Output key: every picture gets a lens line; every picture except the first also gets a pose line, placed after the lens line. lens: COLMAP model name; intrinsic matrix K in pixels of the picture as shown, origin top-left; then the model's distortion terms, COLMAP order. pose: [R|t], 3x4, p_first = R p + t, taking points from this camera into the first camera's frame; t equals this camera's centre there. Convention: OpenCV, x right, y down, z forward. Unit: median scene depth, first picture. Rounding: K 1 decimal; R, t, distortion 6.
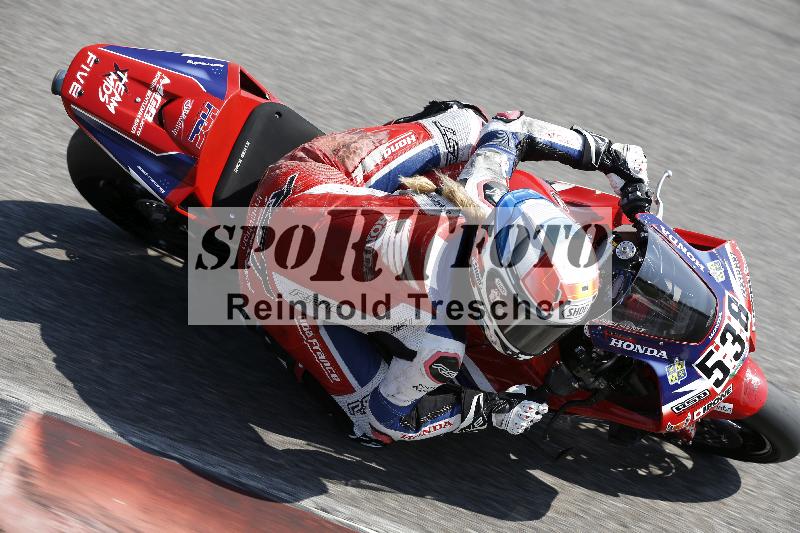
lens RADIAL K [[2498.6, 0, 400.0], [0, 2498.6, 266.5], [0, 0, 1]] dist [-0.084522, 1.807710]
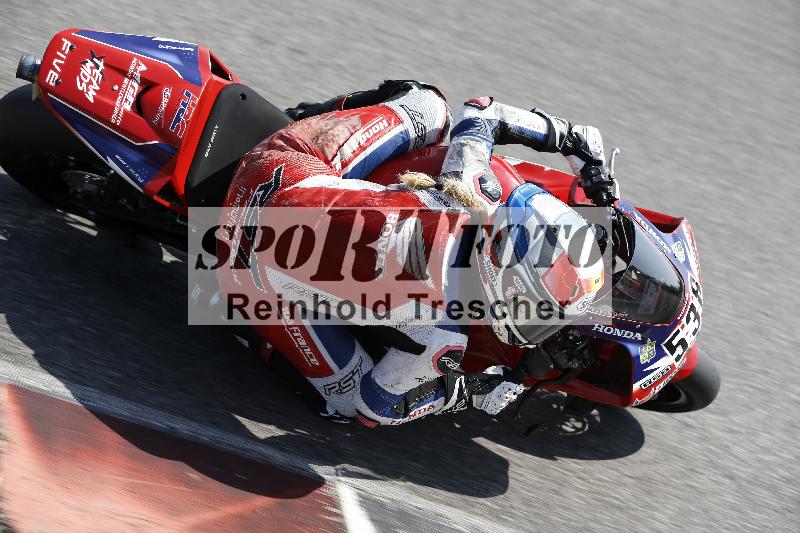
lens RADIAL K [[2498.6, 0, 400.0], [0, 2498.6, 266.5], [0, 0, 1]] dist [-0.084522, 1.807710]
pose [[0.973229, -0.021640, 0.228817, -0.223834], [-0.000005, 0.995556, 0.094174, -0.089846], [-0.229838, -0.091654, 0.968903, 0.015536]]
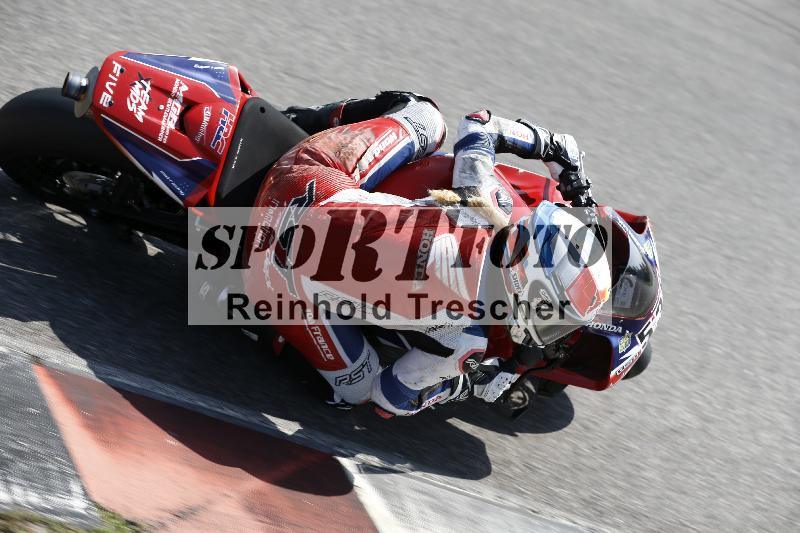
lens RADIAL K [[2498.6, 0, 400.0], [0, 2498.6, 266.5], [0, 0, 1]] dist [-0.084522, 1.807710]
pose [[0.908947, -0.045714, 0.414398, -0.452539], [-0.023474, 0.986782, 0.160346, -0.172003], [-0.416250, -0.155474, 0.895859, 0.013573]]
